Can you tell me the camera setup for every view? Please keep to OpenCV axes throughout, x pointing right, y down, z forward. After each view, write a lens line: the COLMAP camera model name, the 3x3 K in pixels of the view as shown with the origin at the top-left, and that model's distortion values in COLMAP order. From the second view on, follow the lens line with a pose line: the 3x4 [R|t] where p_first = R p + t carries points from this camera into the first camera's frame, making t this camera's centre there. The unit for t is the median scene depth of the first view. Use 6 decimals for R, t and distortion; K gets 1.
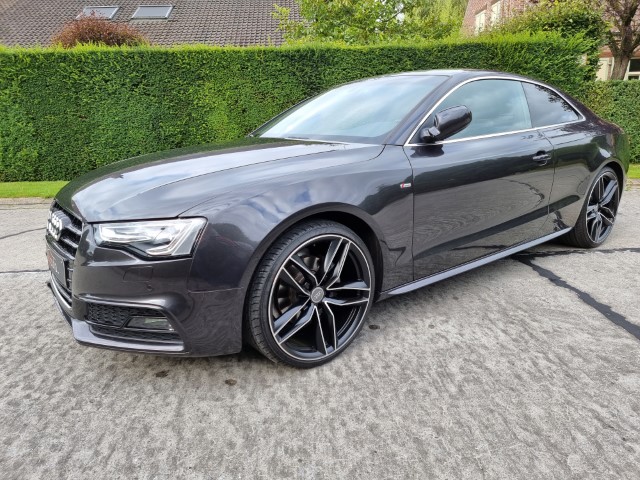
lens RADIAL K [[455.9, 0, 324.0], [0, 455.9, 236.4], [0, 0, 1]] dist [0.068353, -0.068813]
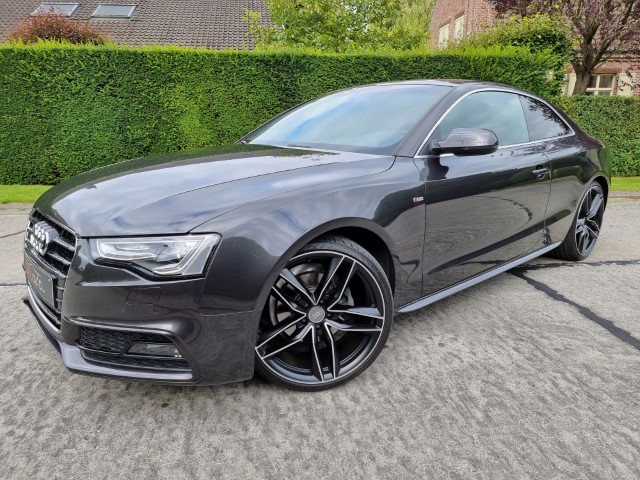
lens RADIAL K [[455.9, 0, 323.1], [0, 455.9, 239.6], [0, 0, 1]] dist [0.068353, -0.068813]
pose [[0.997055, 0.006050, 0.076457, -0.088807], [-0.005466, 0.999954, -0.007835, -0.015937], [-0.076501, 0.007394, 0.997042, 0.055073]]
